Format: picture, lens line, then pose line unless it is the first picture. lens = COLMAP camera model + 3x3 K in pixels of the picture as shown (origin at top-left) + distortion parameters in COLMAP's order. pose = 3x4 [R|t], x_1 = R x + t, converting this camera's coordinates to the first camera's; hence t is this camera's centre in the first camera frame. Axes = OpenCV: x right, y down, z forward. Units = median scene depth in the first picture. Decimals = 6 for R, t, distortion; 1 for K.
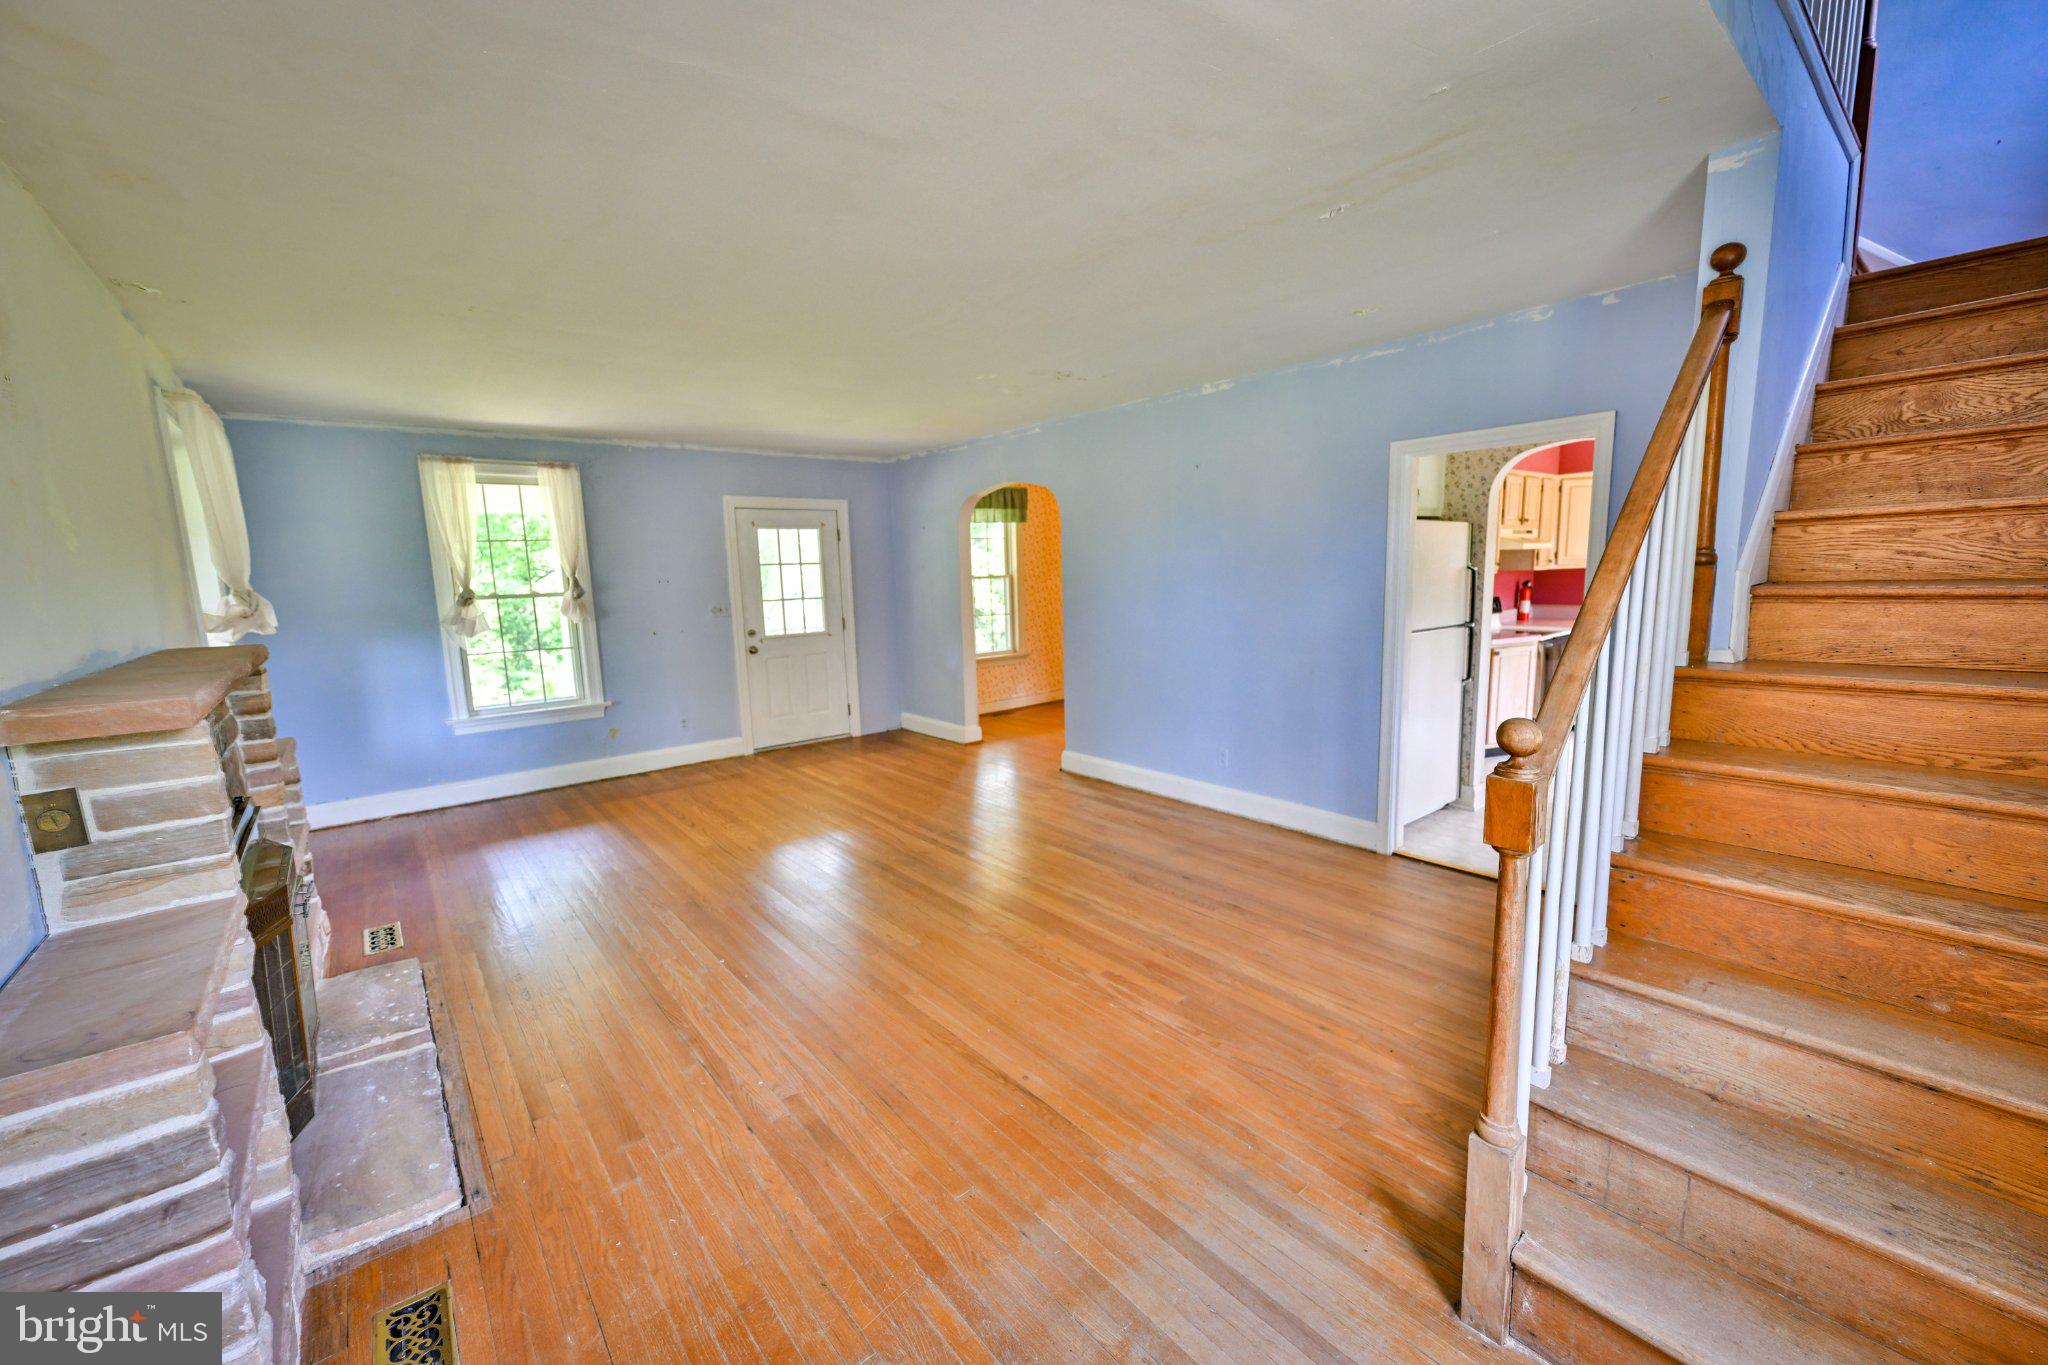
lens RADIAL K [[807.5, 0, 1019.8], [0, 807.5, 674.7], [0, 0, 1]] dist [-0.000613, -0.000358]
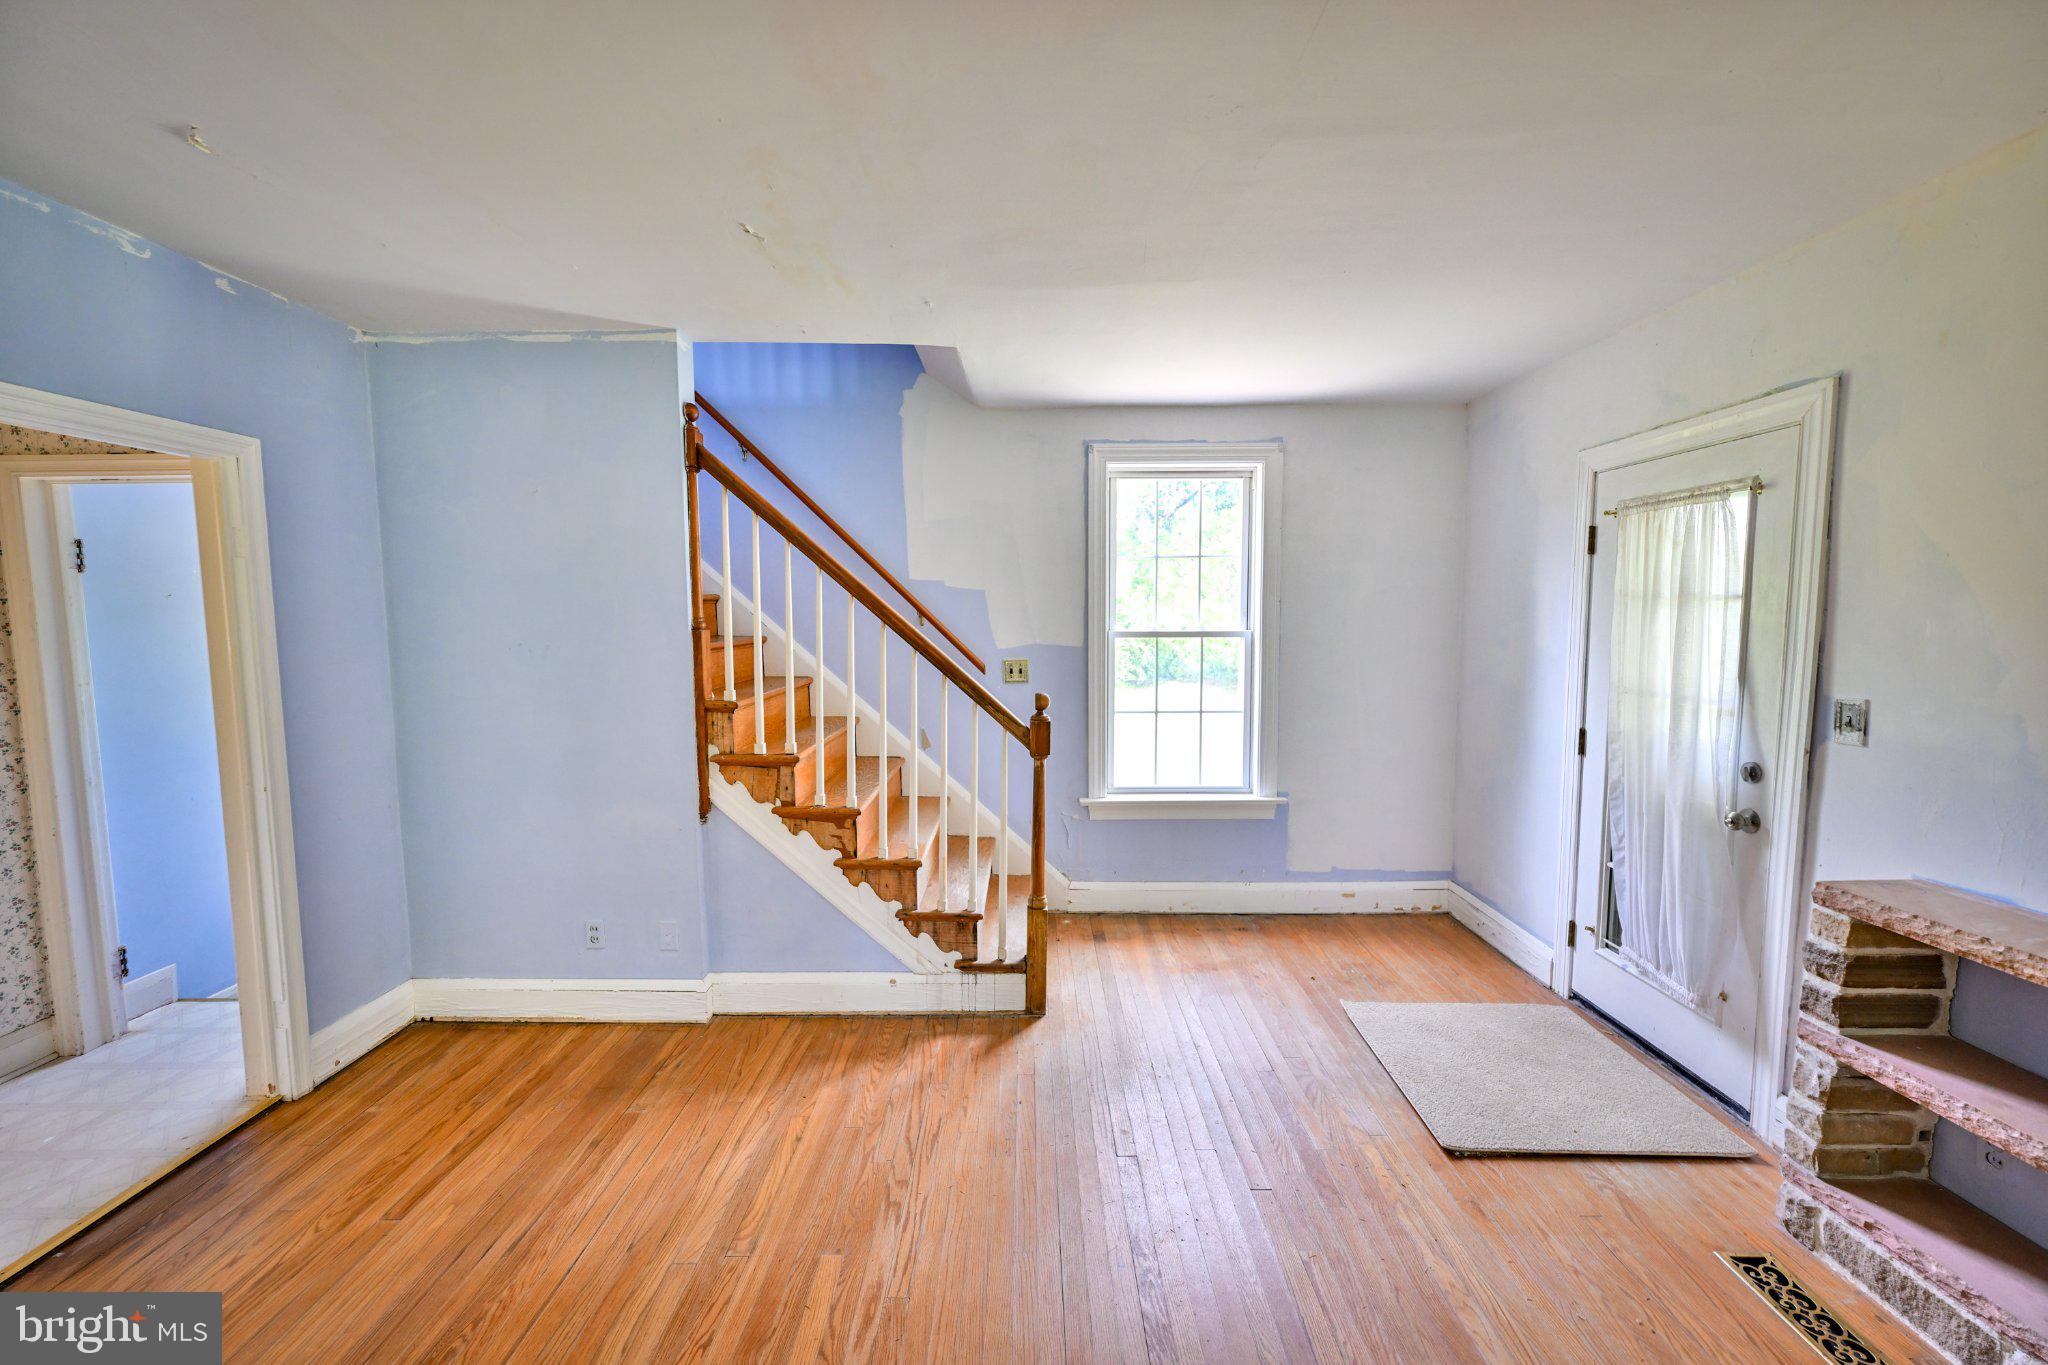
lens RADIAL K [[807.5, 0, 1019.8], [0, 807.5, 674.7], [0, 0, 1]] dist [-0.000613, -0.000358]
pose [[-0.762538, -0.021467, 0.646587, -0.188851], [0.110438, 0.980460, 0.162795, -0.092959], [-0.637447, 0.195545, -0.745267, 0.701104]]
